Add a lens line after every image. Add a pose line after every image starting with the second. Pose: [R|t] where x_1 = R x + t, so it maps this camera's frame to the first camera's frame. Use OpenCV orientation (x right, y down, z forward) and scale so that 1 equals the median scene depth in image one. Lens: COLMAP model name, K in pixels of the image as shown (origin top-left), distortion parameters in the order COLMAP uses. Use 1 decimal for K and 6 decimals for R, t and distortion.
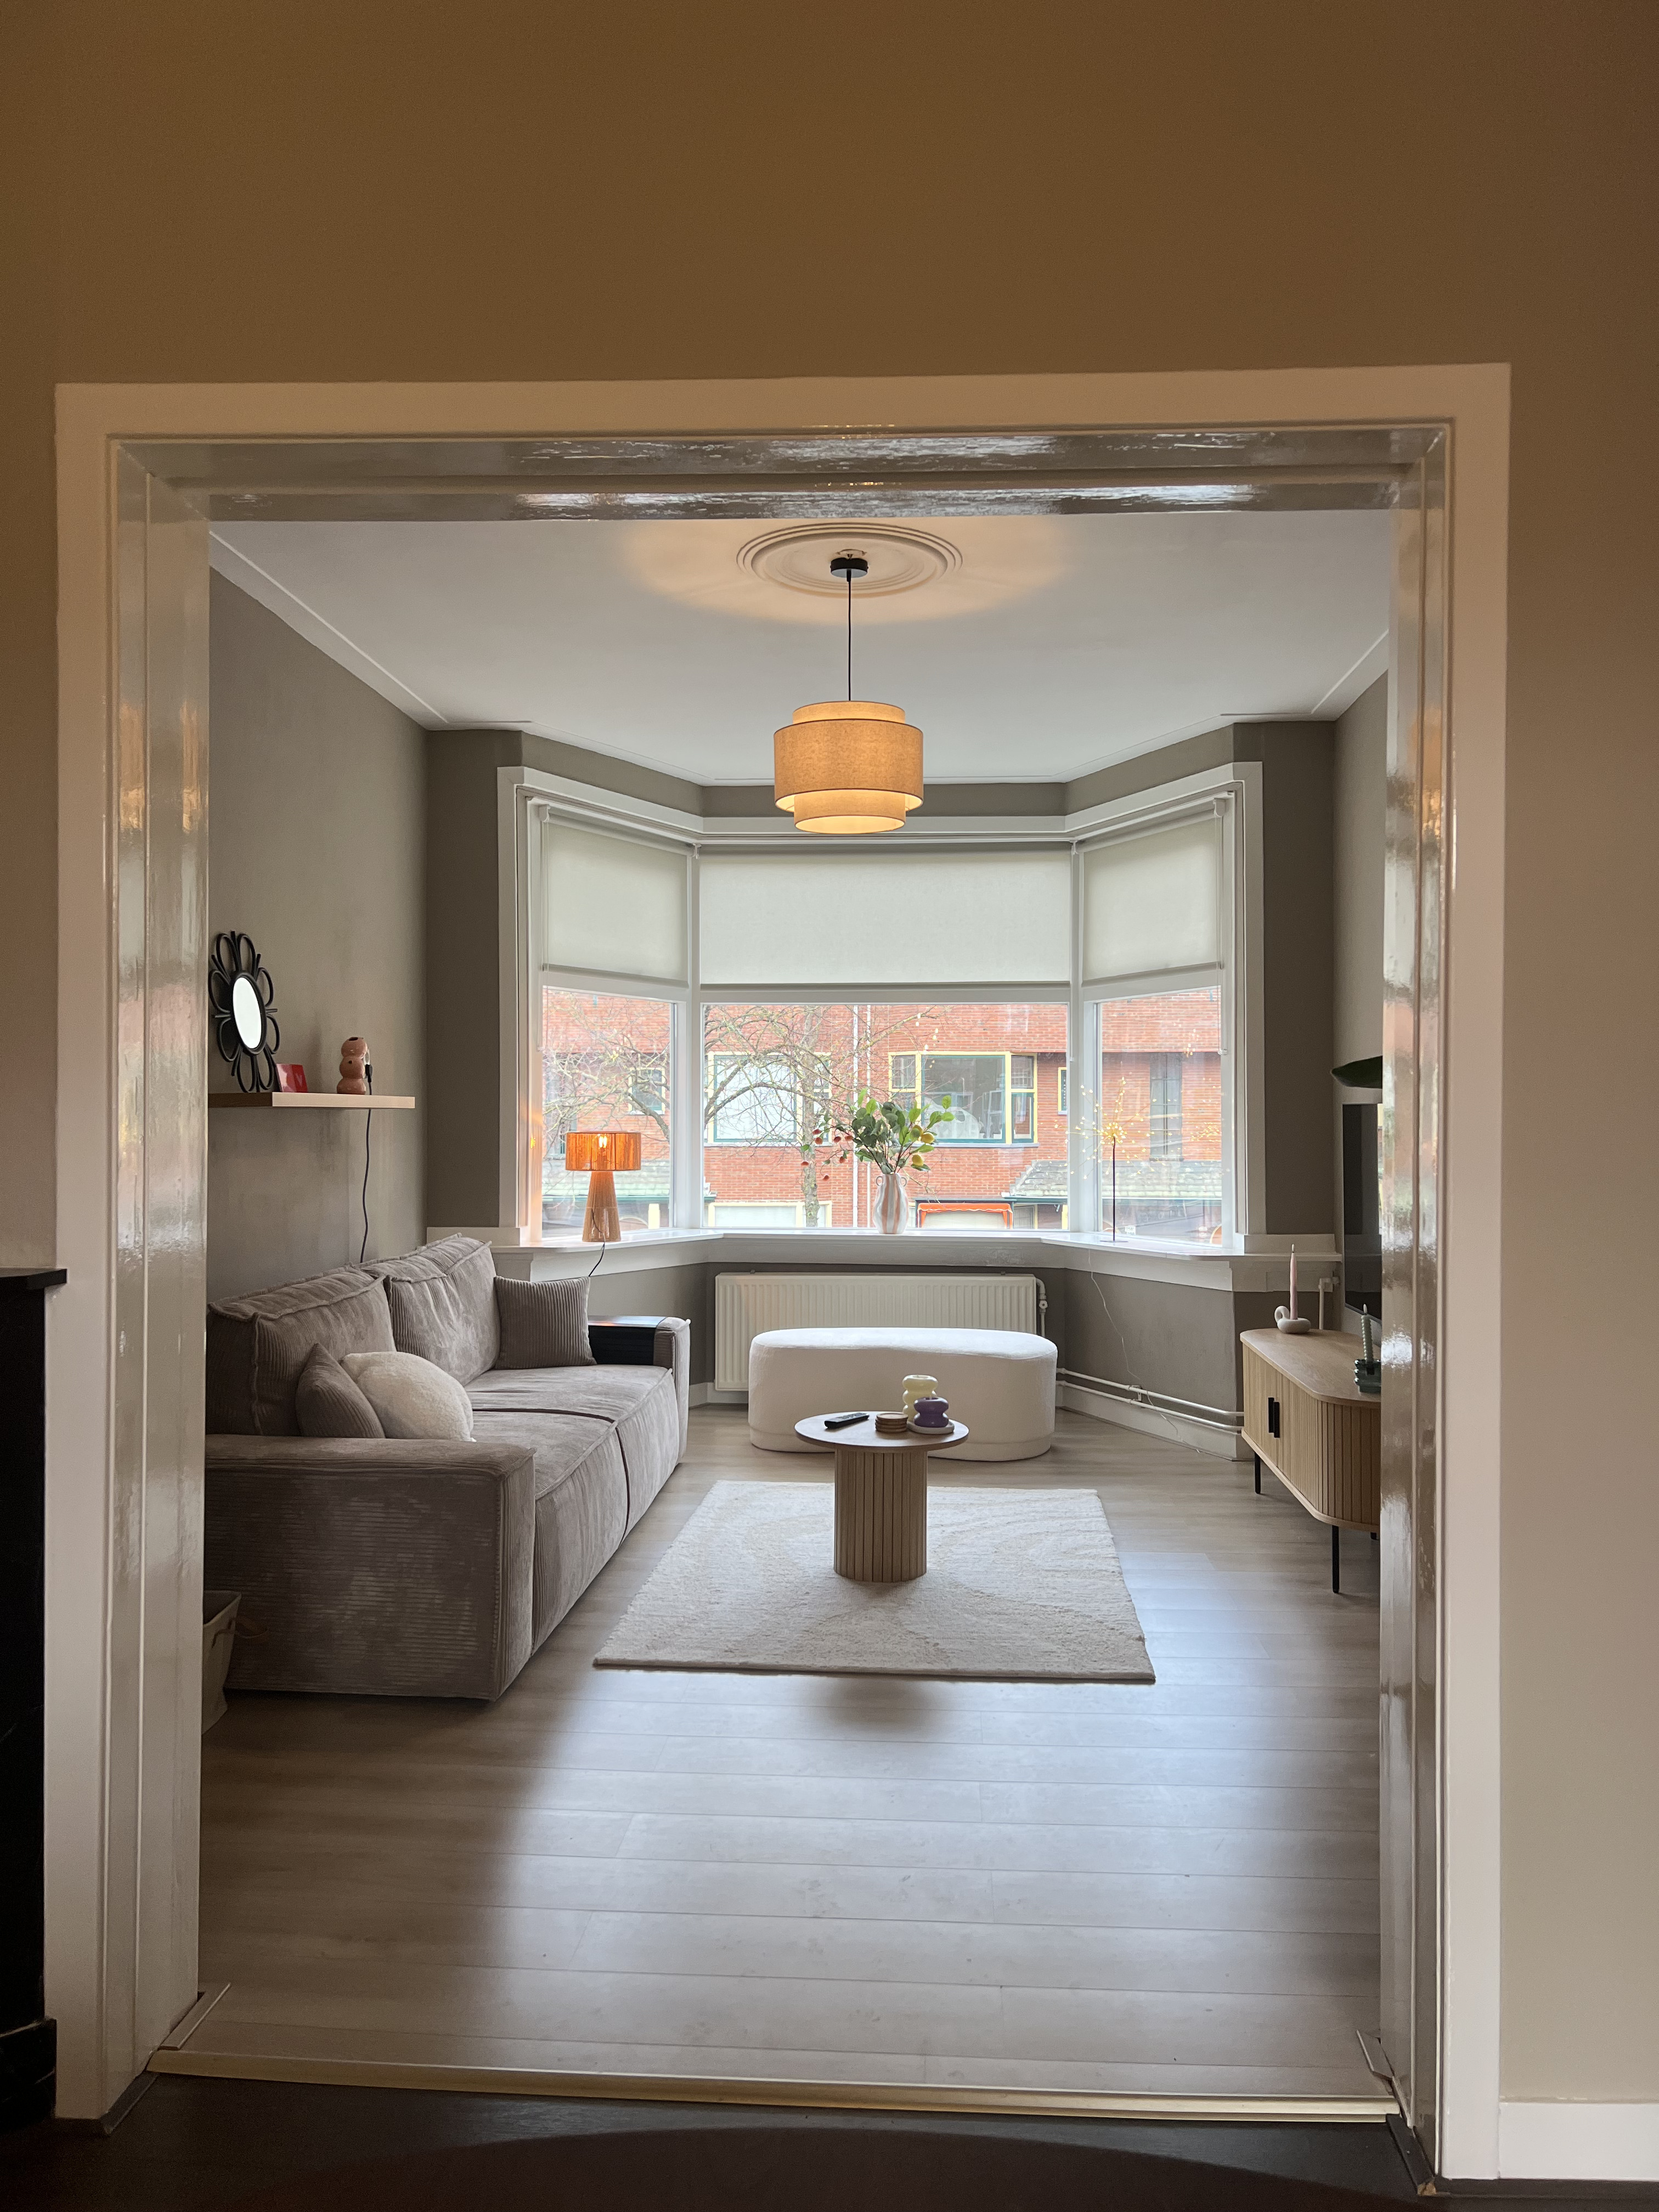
lens RADIAL K [[1661.8, 0, 861.2], [0, 1661.8, 1098.3], [0, 0, 1]] dist [0.118900, -0.000399]
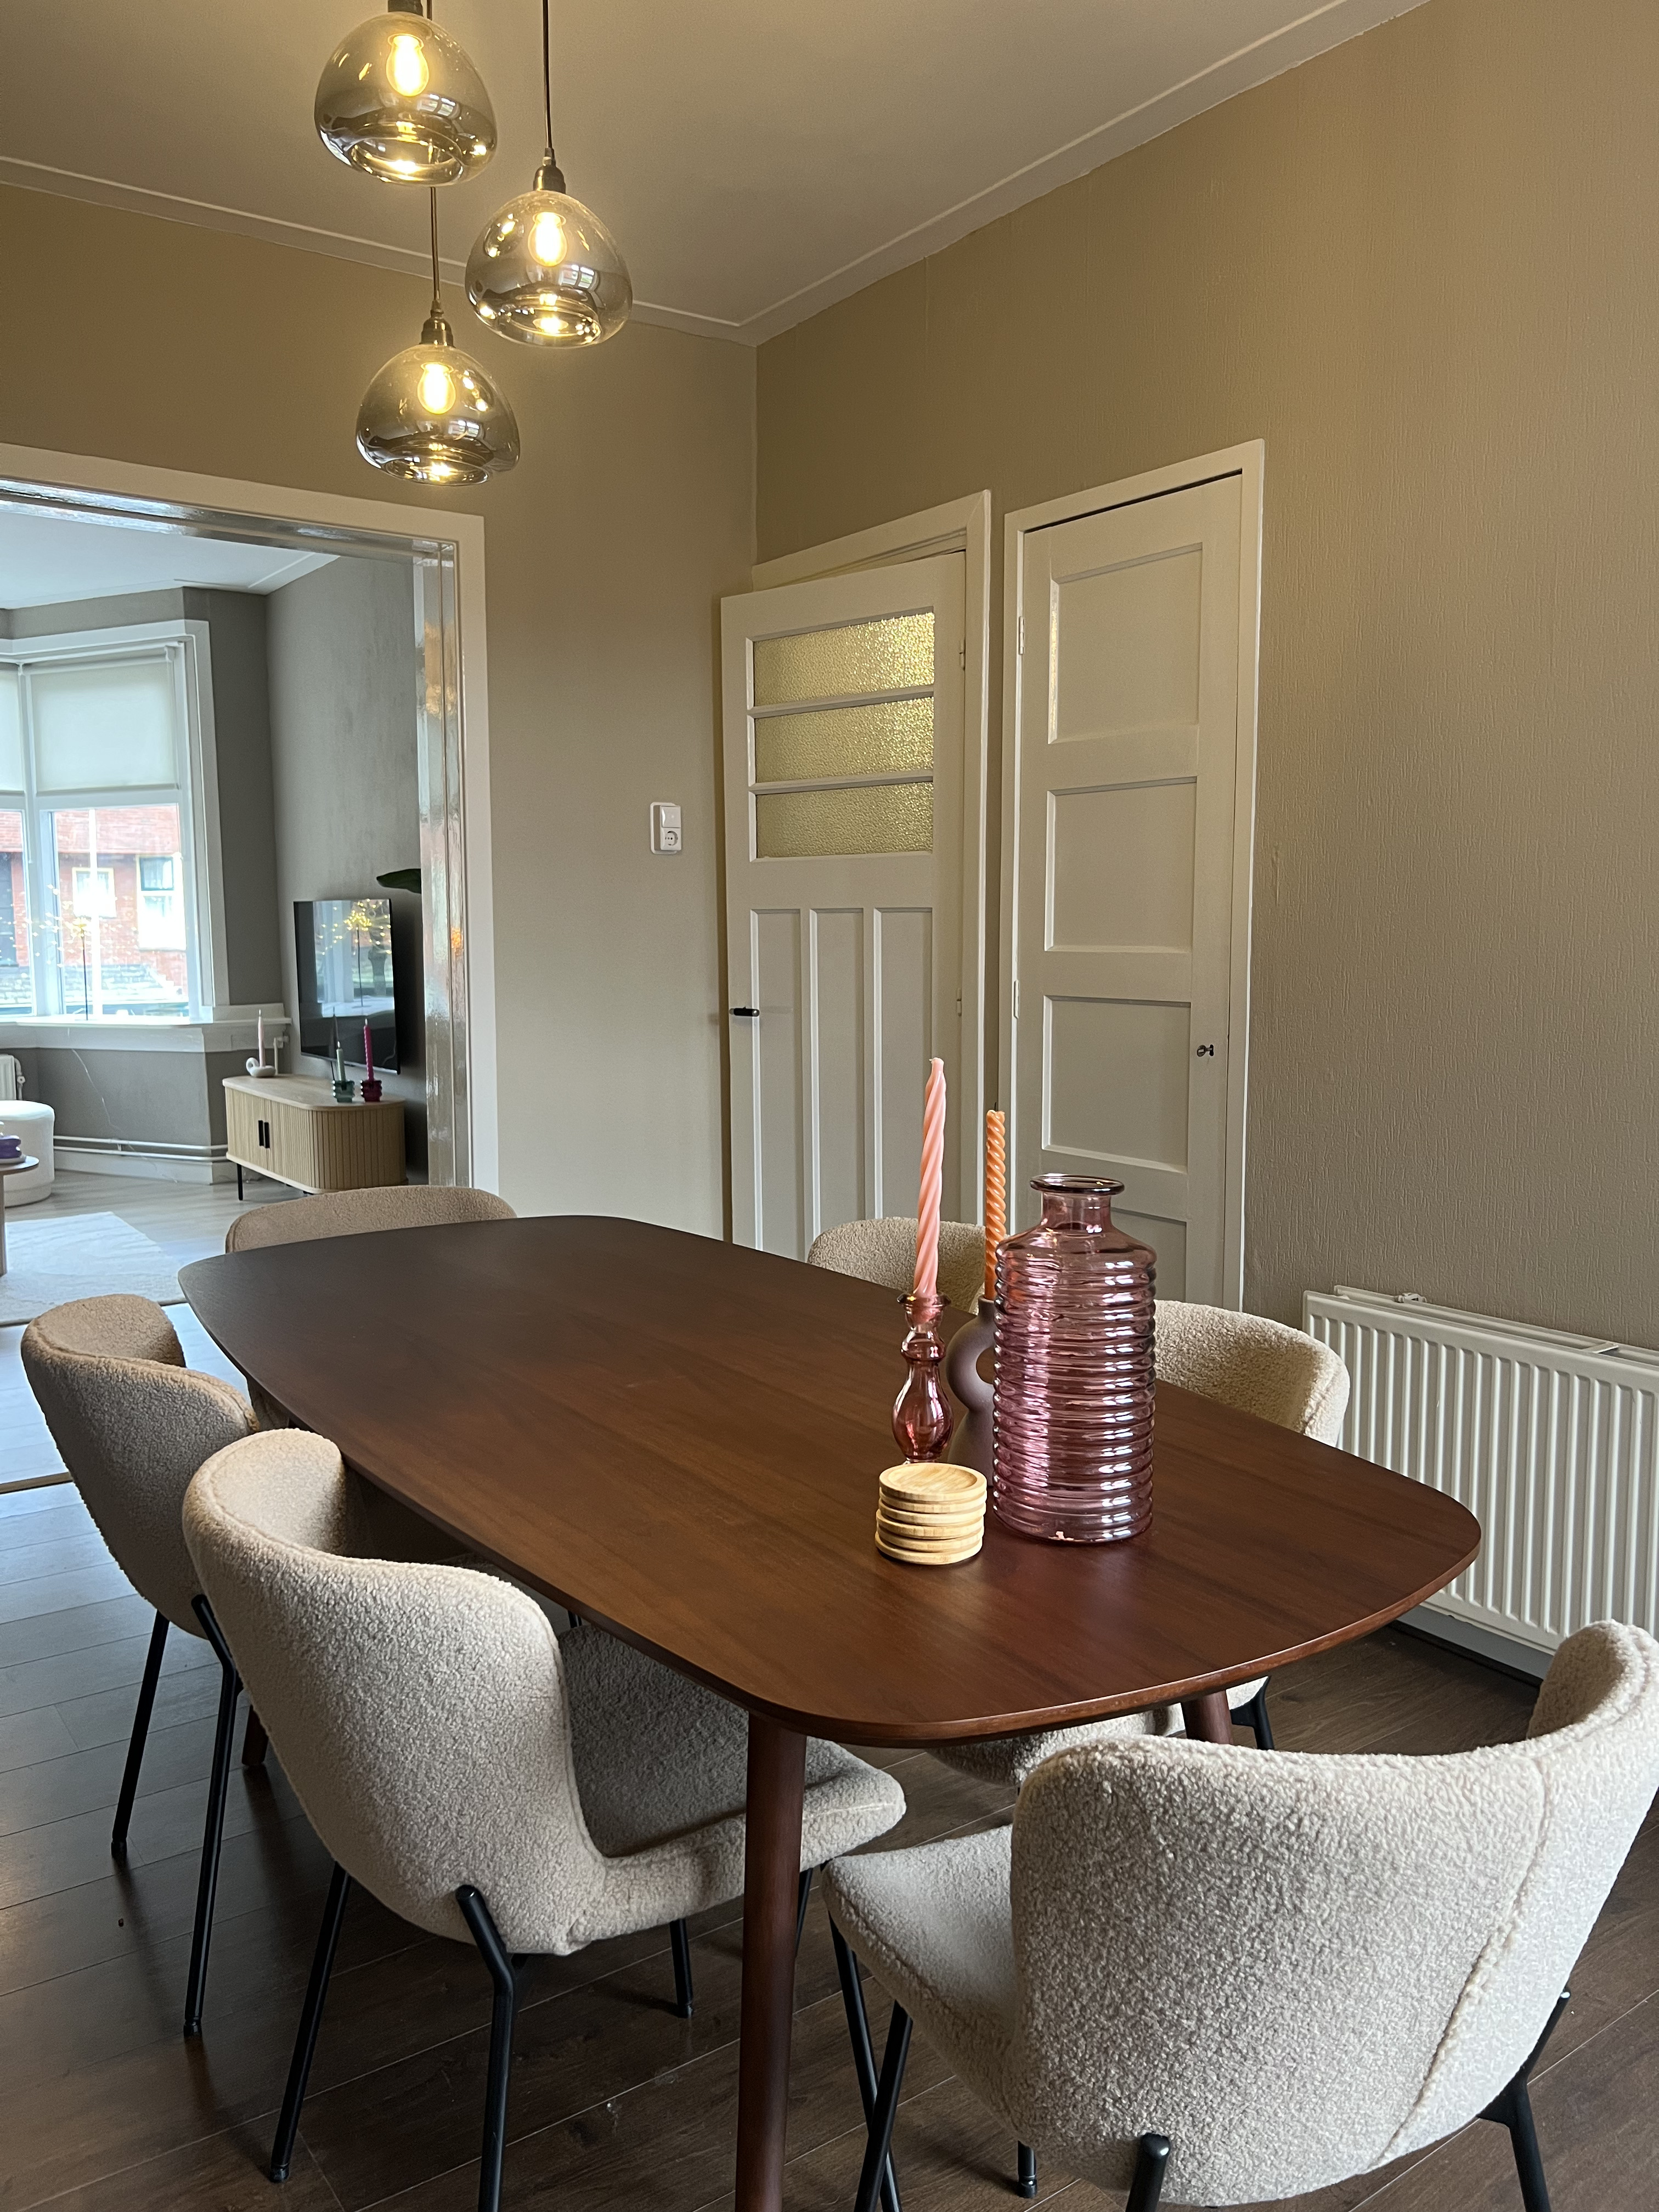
lens RADIAL K [[1658.1, 0, 829.5], [0, 1658.1, 1106.0], [0, 0, 1]] dist [0.009053, -0.001114]
pose [[0.786172, -0.072602, 0.613728, -0.176477], [-0.002628, 0.992674, 0.120797, 0.003789], [-0.618002, -0.096580, 0.780221, -0.264173]]
